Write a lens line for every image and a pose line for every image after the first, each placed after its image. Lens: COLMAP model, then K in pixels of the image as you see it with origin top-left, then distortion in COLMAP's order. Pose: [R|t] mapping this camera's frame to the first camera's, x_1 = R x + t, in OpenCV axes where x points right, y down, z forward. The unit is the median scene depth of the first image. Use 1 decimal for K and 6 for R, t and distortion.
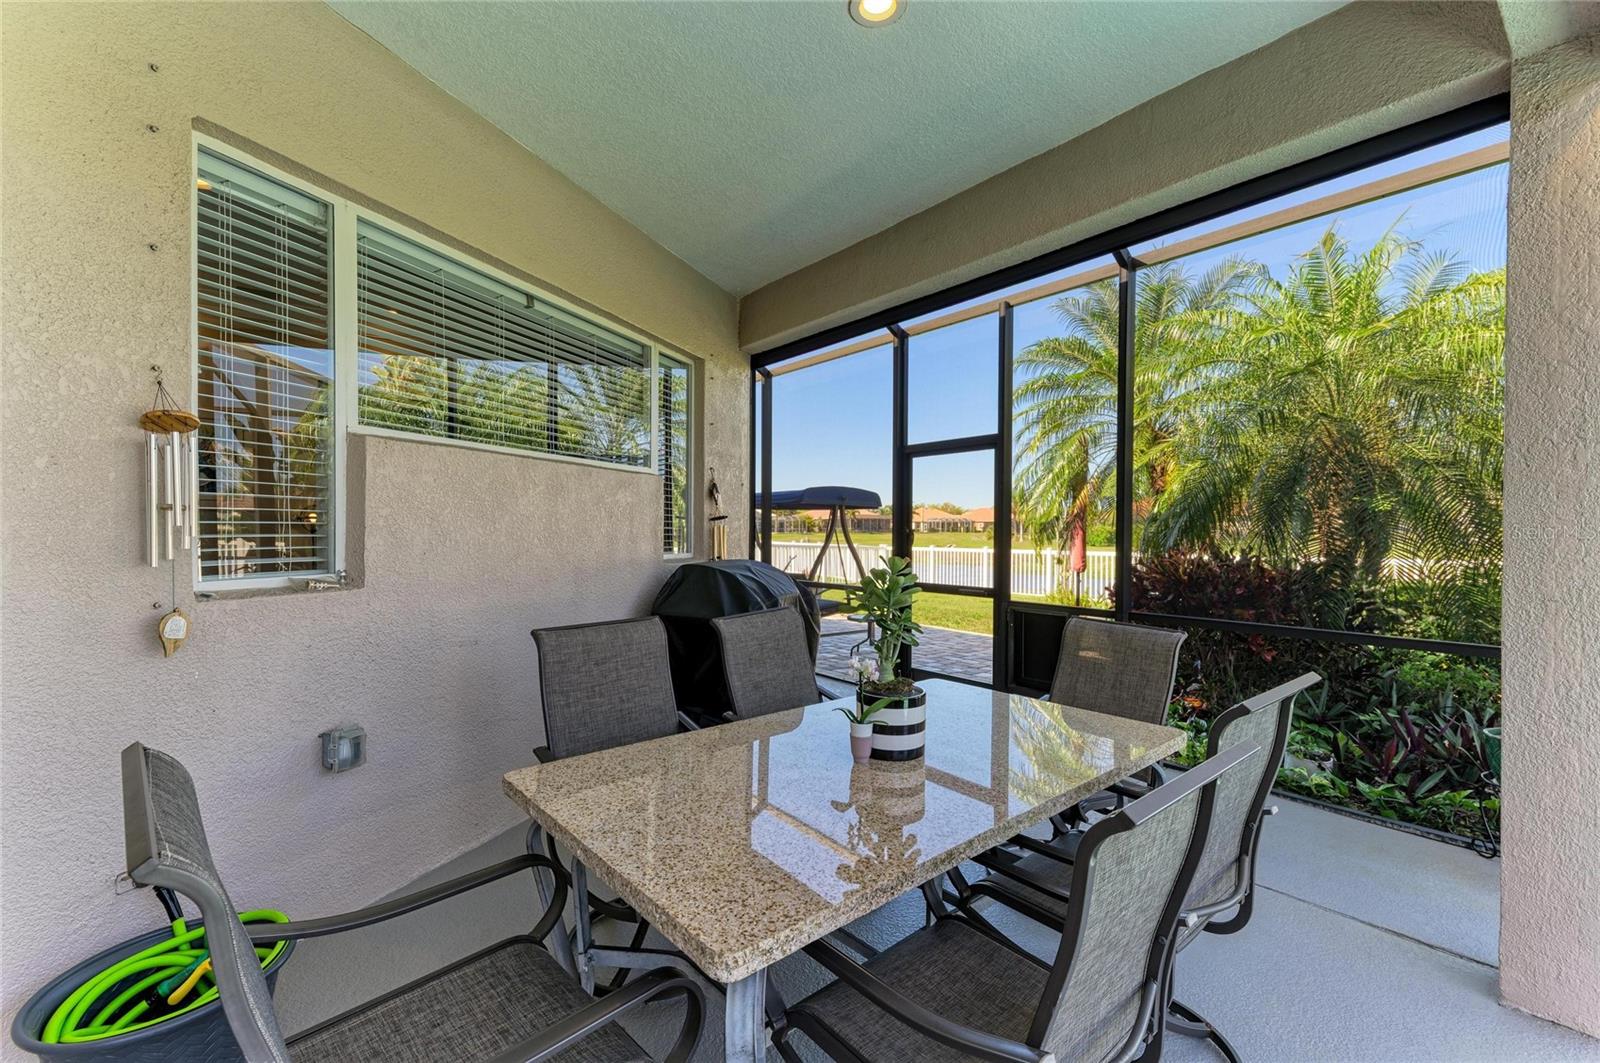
lens RADIAL K [[681.0, 0, 798.4], [0, 681.0, 537.0], [0, 0, 1]] dist [-0.001361, -0.000270]
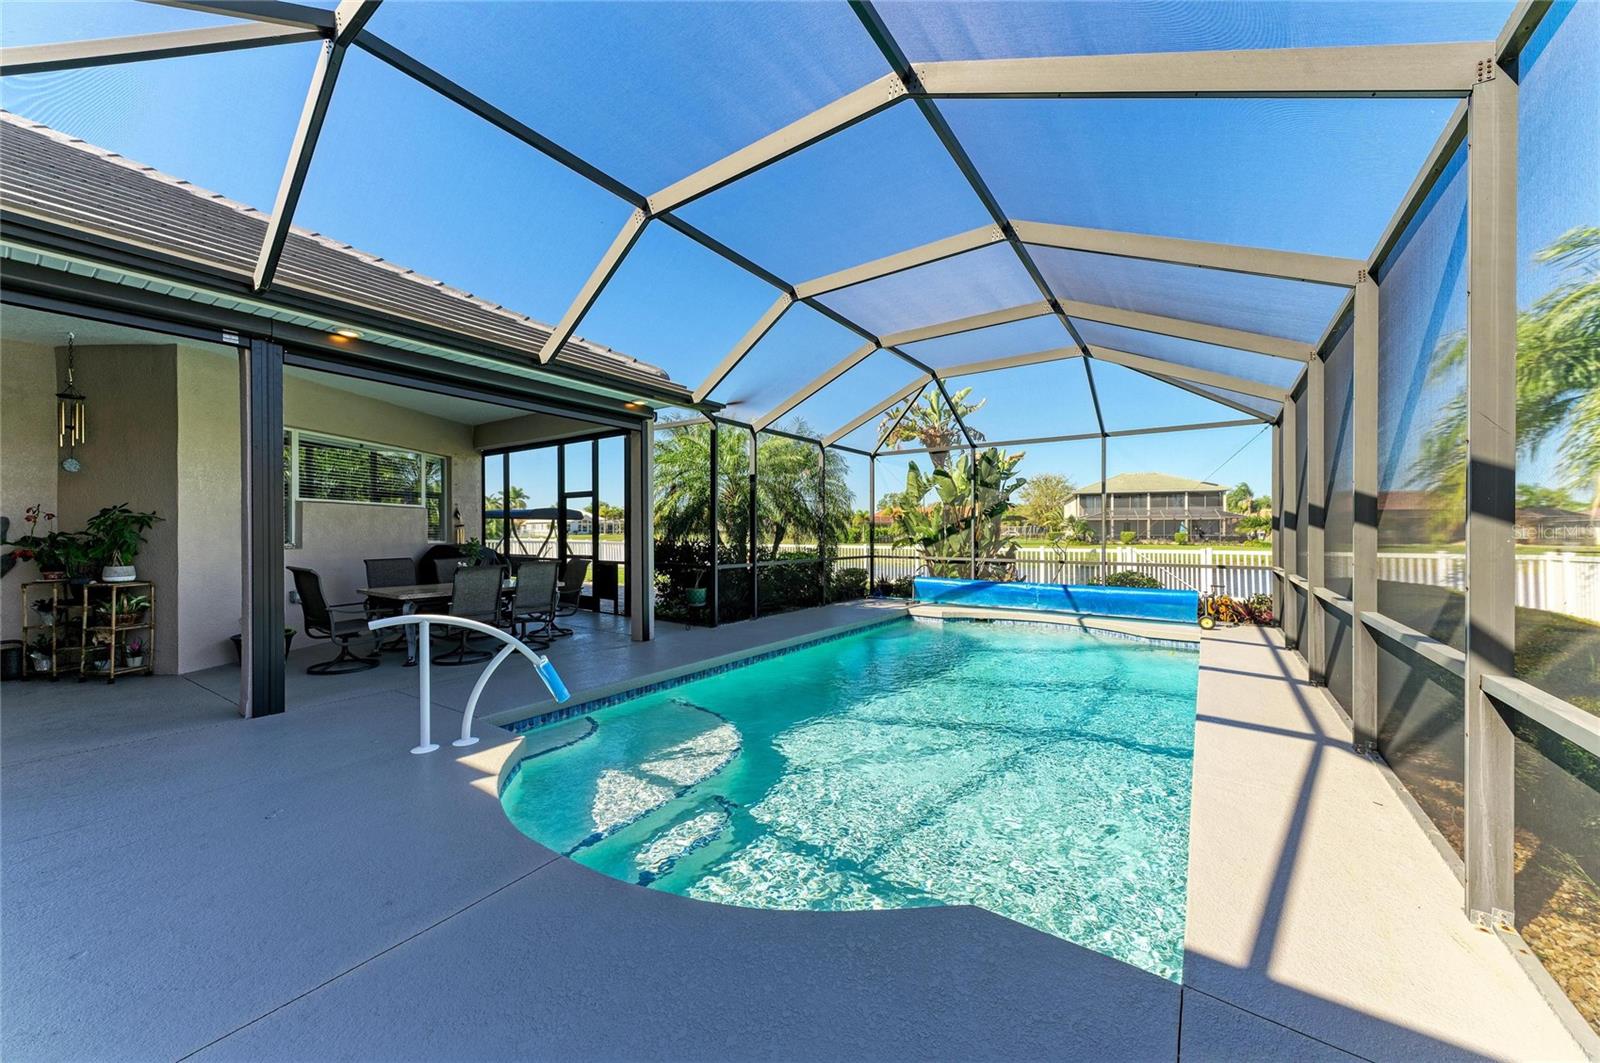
lens RADIAL K [[574.7, 0, 800.0], [0, 574.7, 531.5], [0, 0, 1]] dist [0.007514, 0.000042]
pose [[0.960324, -0.000148, 0.278886, 0.433560], [0.003073, 0.999945, -0.010052, 0.014343], [-0.278869, 0.010510, 0.960272, -1.149792]]
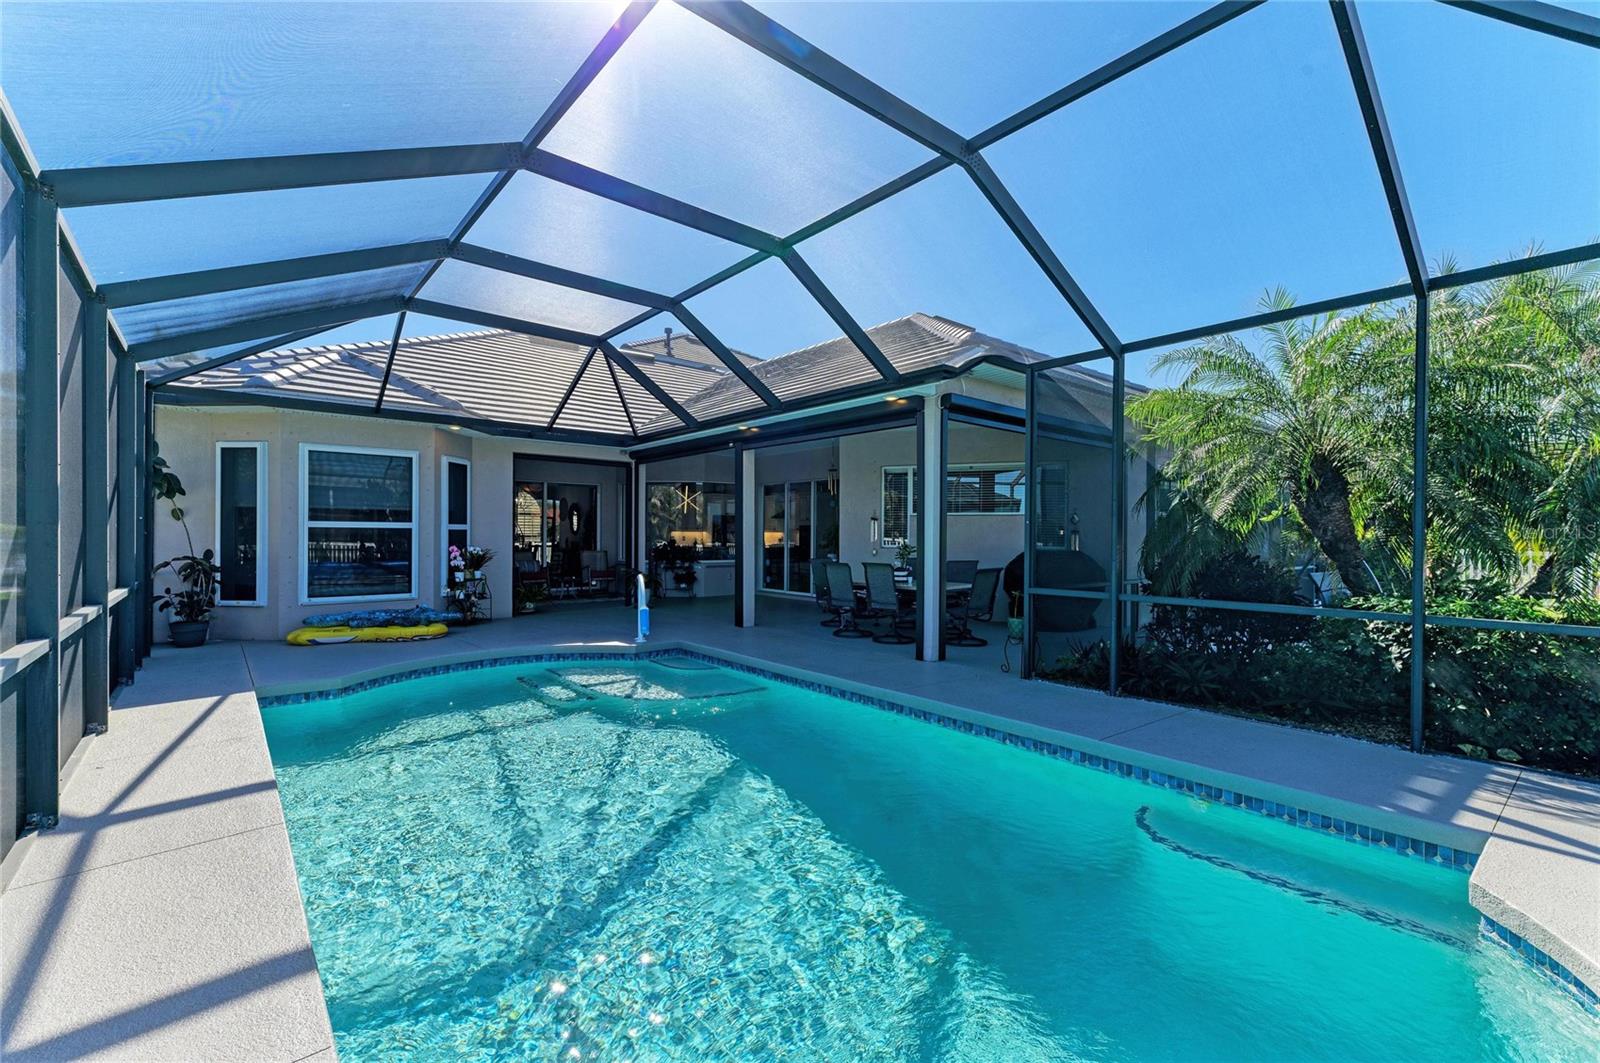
lens RADIAL K [[681.0, 0, 798.4], [0, 681.0, 537.0], [0, 0, 1]] dist [-0.001361, -0.000270]
pose [[0.044080, 0.004626, -0.999017, 2.006664], [-0.016924, 0.999849, 0.003883, 0.000641], [0.998885, 0.016736, 0.044152, 0.046341]]
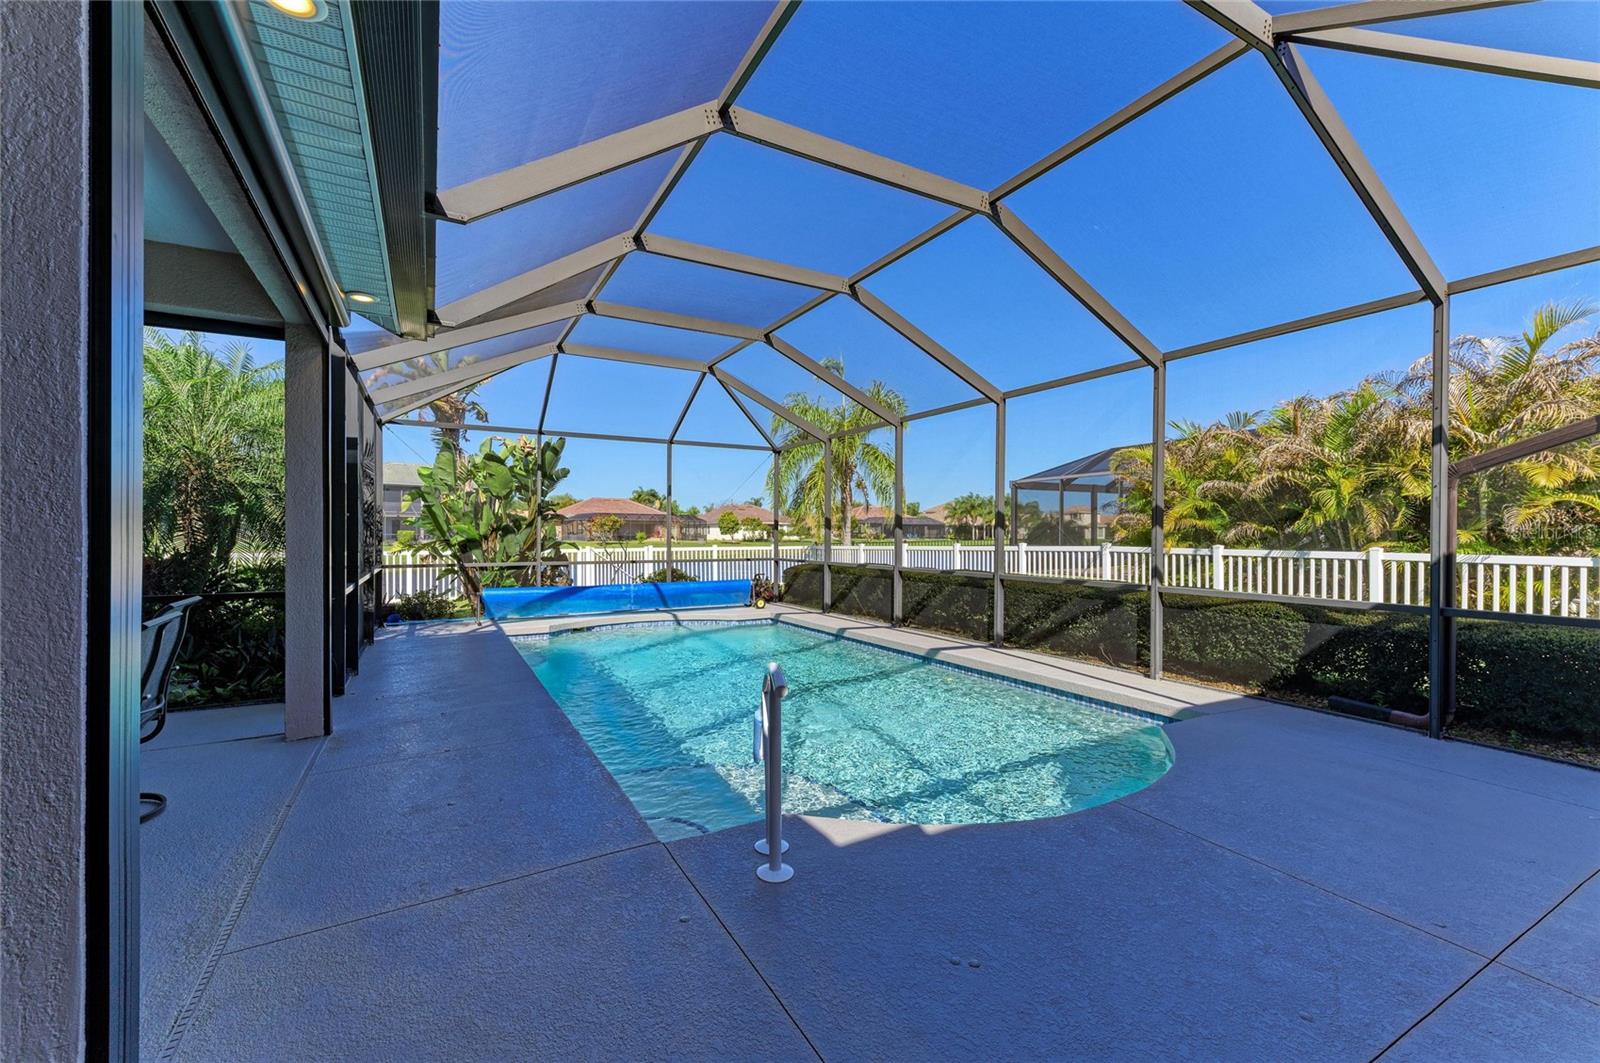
lens RADIAL K [[661.0, 0, 800.0], [0, 661.0, 531.5], [0, 0, 1]] dist [0.009716, -0.000183]
pose [[0.153238, -0.000333, 0.988189, -0.345224], [0.008272, 0.999965, -0.000946, 0.005065], [-0.988155, 0.008319, 0.153235, -0.401340]]
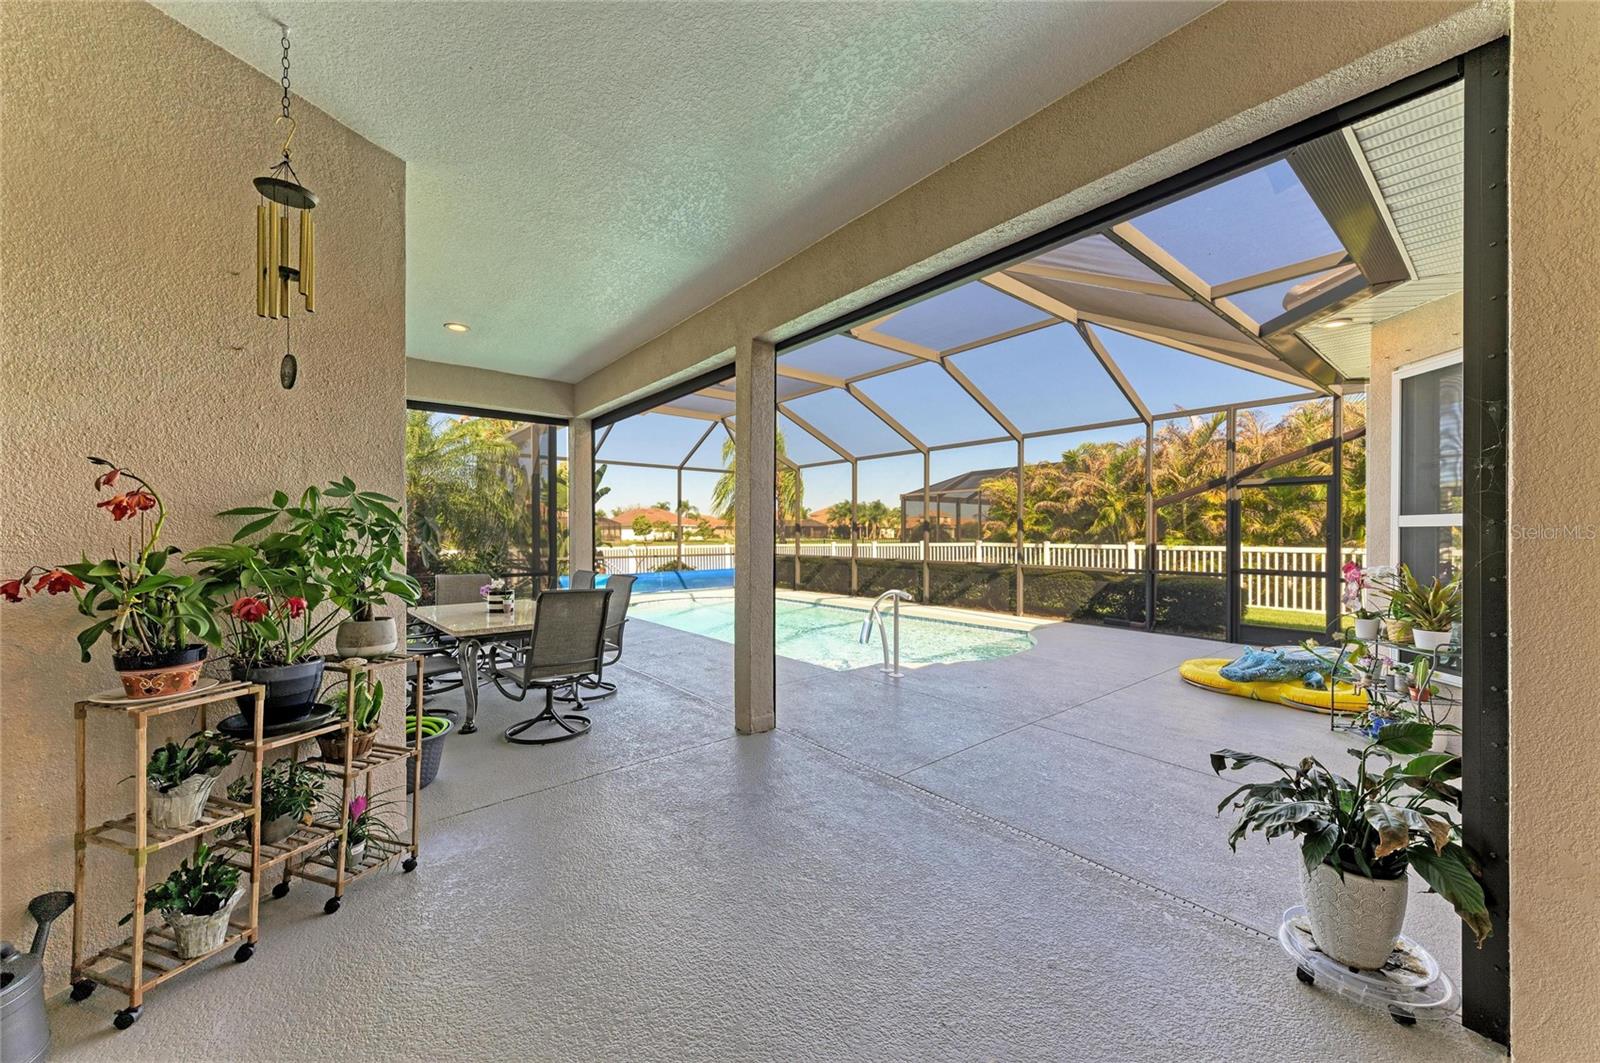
lens RADIAL K [[591.5, 0, 800.0], [0, 591.5, 531.5], [0, 0, 1]] dist [0.000797, 0.000044]
pose [[-0.025057, 0.000764, 0.999686, -0.985575], [0.011262, 0.999936, -0.000482, -0.005101], [-0.999623, 0.011247, -0.025064, -0.082302]]
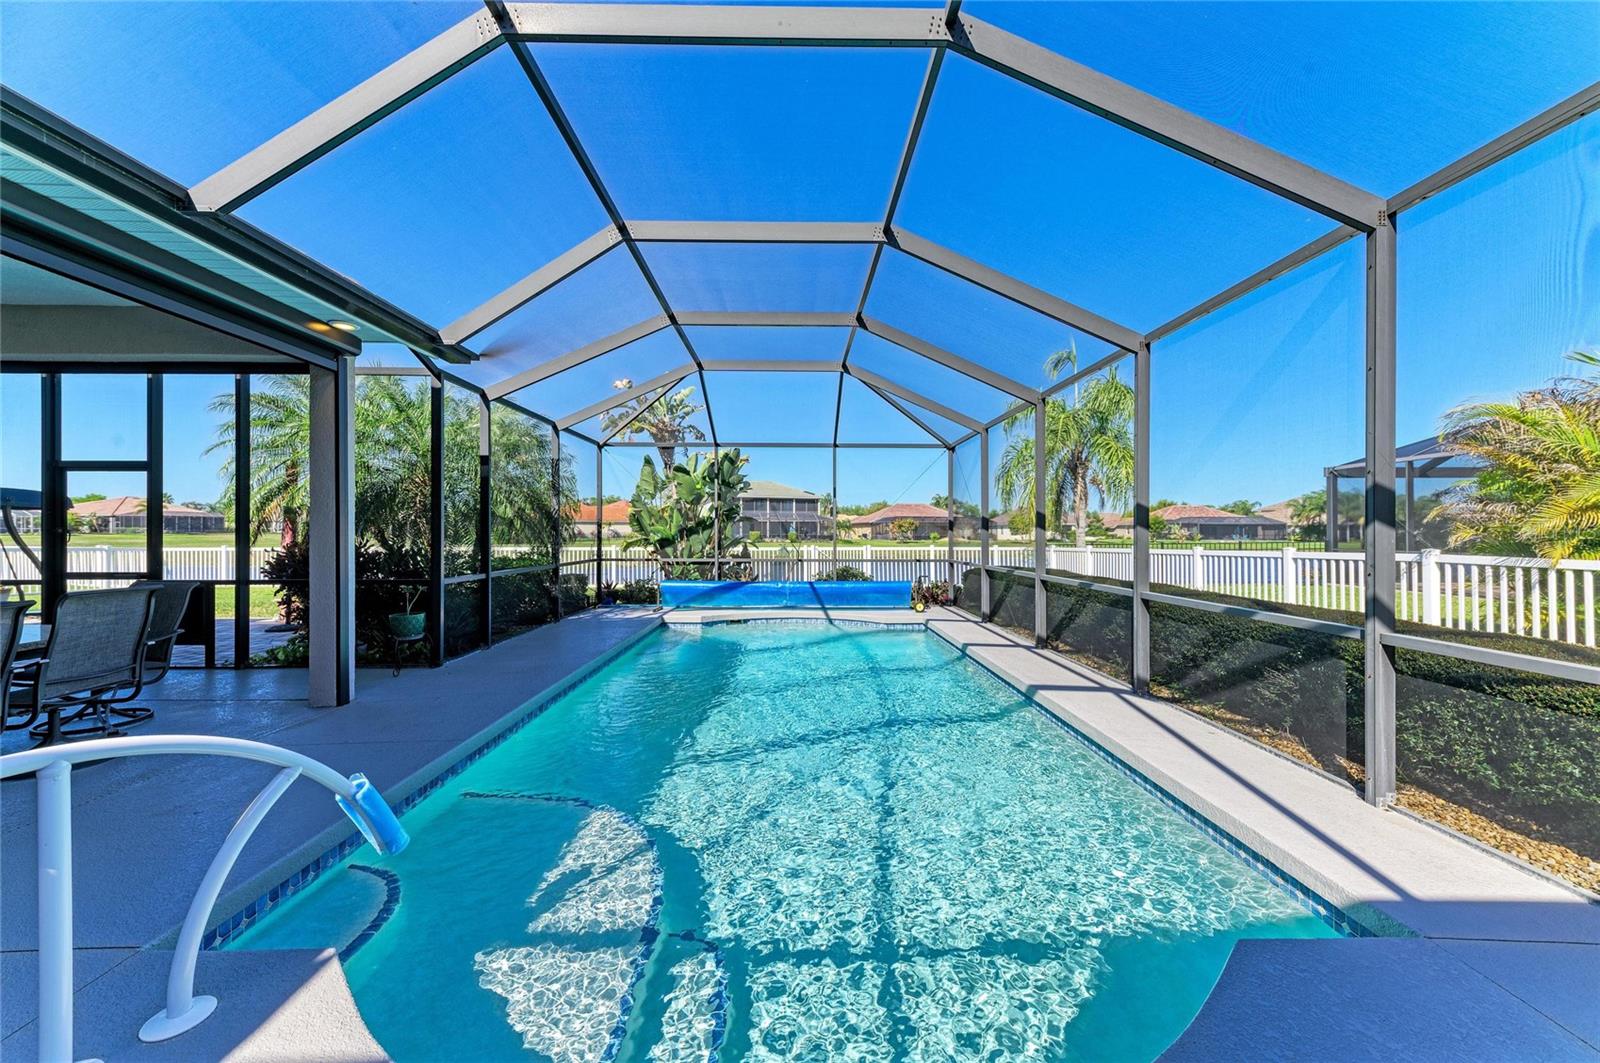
lens RADIAL K [[569.9, 0, 799.0], [0, 569.9, 524.8], [0, 0, 1]] dist [0.005874, -0.000057]
pose [[0.610677, 0.010044, 0.791816, 0.176772], [0.007244, 0.999807, -0.018269, 0.010225], [-0.791847, 0.016892, 0.610486, -0.771805]]
